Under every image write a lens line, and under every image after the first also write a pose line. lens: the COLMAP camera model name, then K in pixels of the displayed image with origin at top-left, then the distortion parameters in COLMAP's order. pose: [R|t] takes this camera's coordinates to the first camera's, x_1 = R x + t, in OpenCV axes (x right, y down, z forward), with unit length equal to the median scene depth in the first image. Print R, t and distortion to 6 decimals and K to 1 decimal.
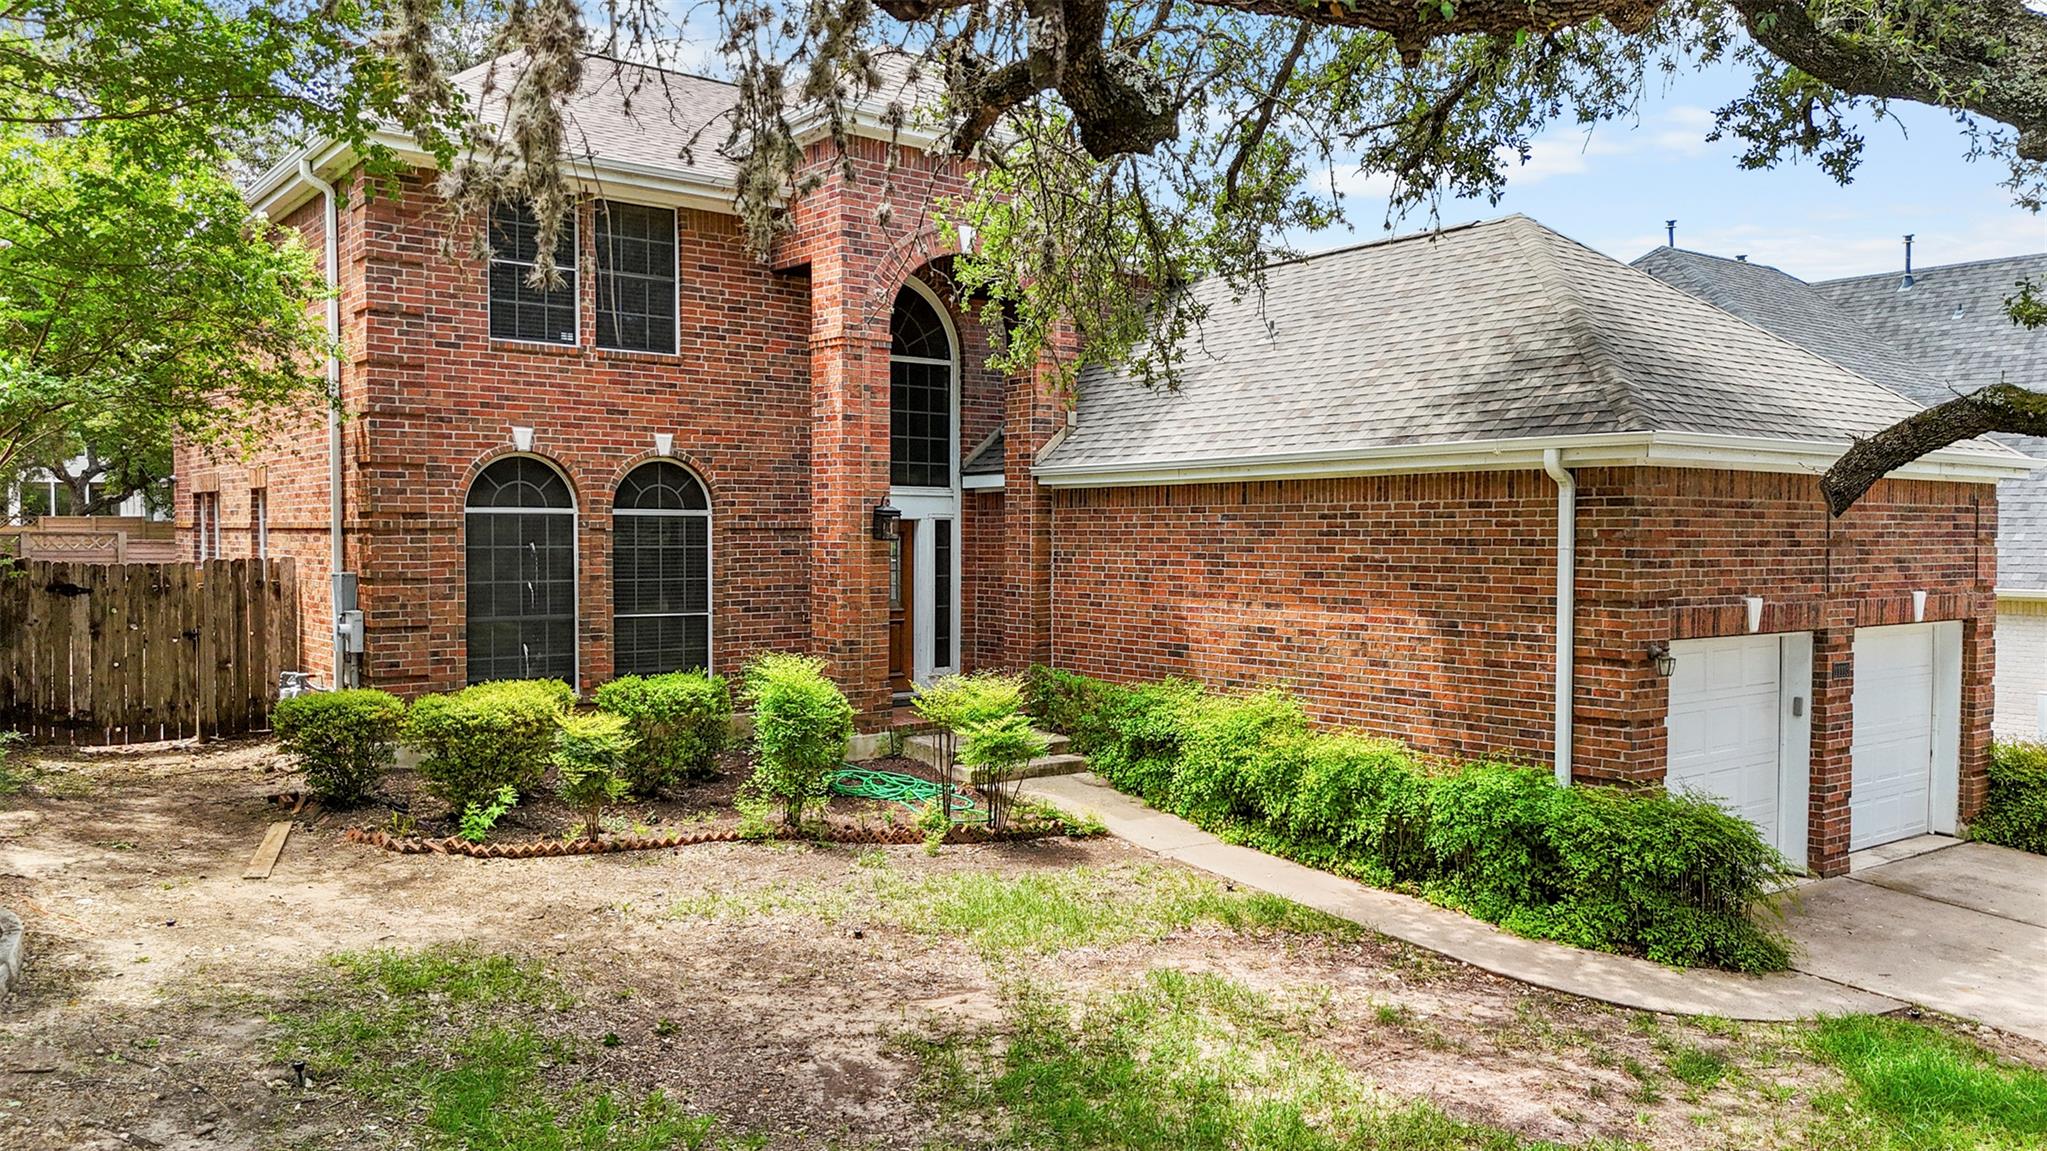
lens RADIAL K [[1543.5, 0, 1023.5], [0, 1543.5, 575.5], [0, 0, 1]] dist [0.029172, -0.002134]
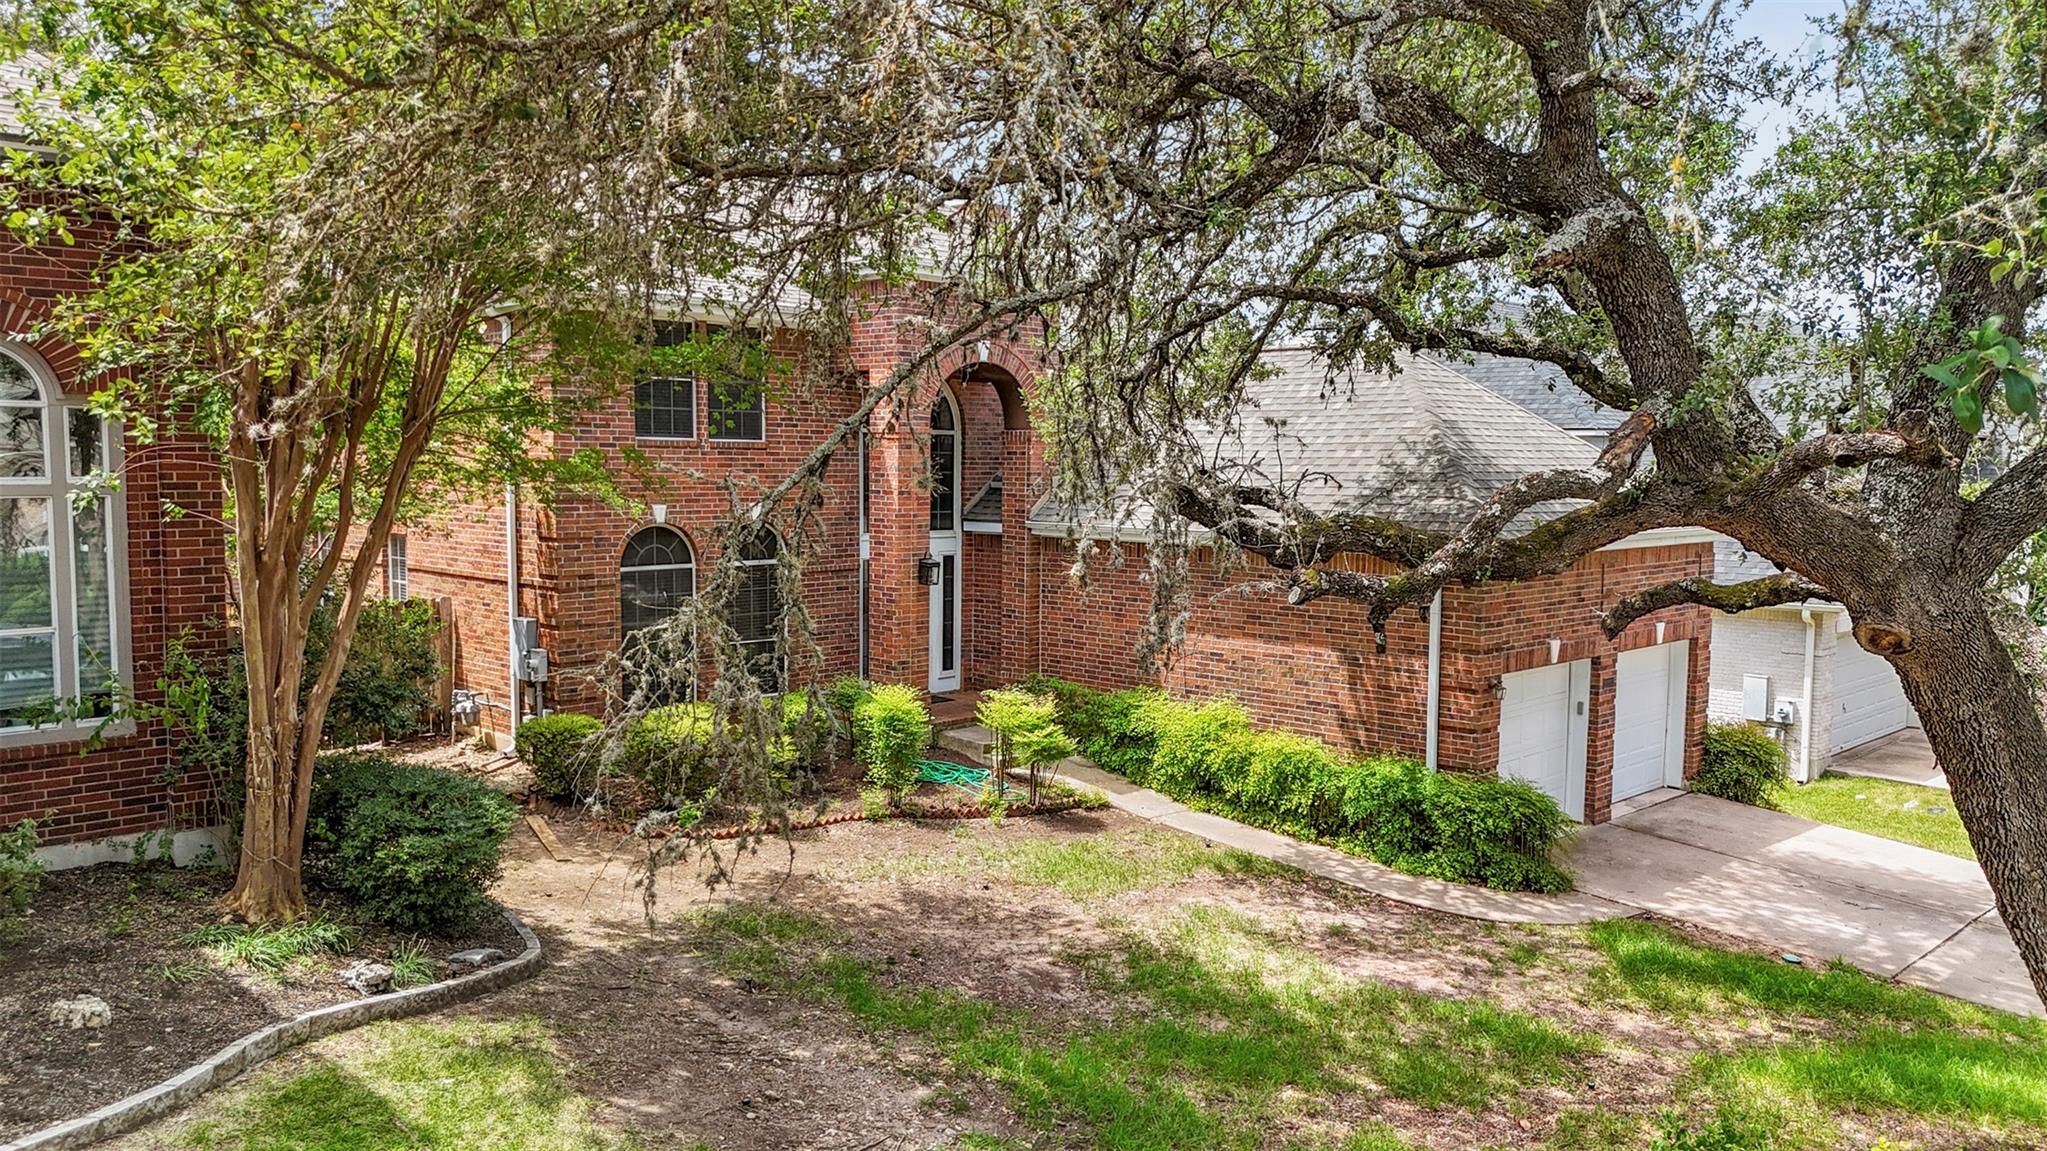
lens RADIAL K [[1543.5, 0, 1023.5], [0, 1543.5, 575.5], [0, 0, 1]] dist [0.029172, -0.002134]
pose [[0.992234, -0.004659, 0.124299, -0.221972], [-0.001731, 0.998684, 0.051250, -0.126848], [-0.124374, -0.051067, 0.990920, -0.409052]]
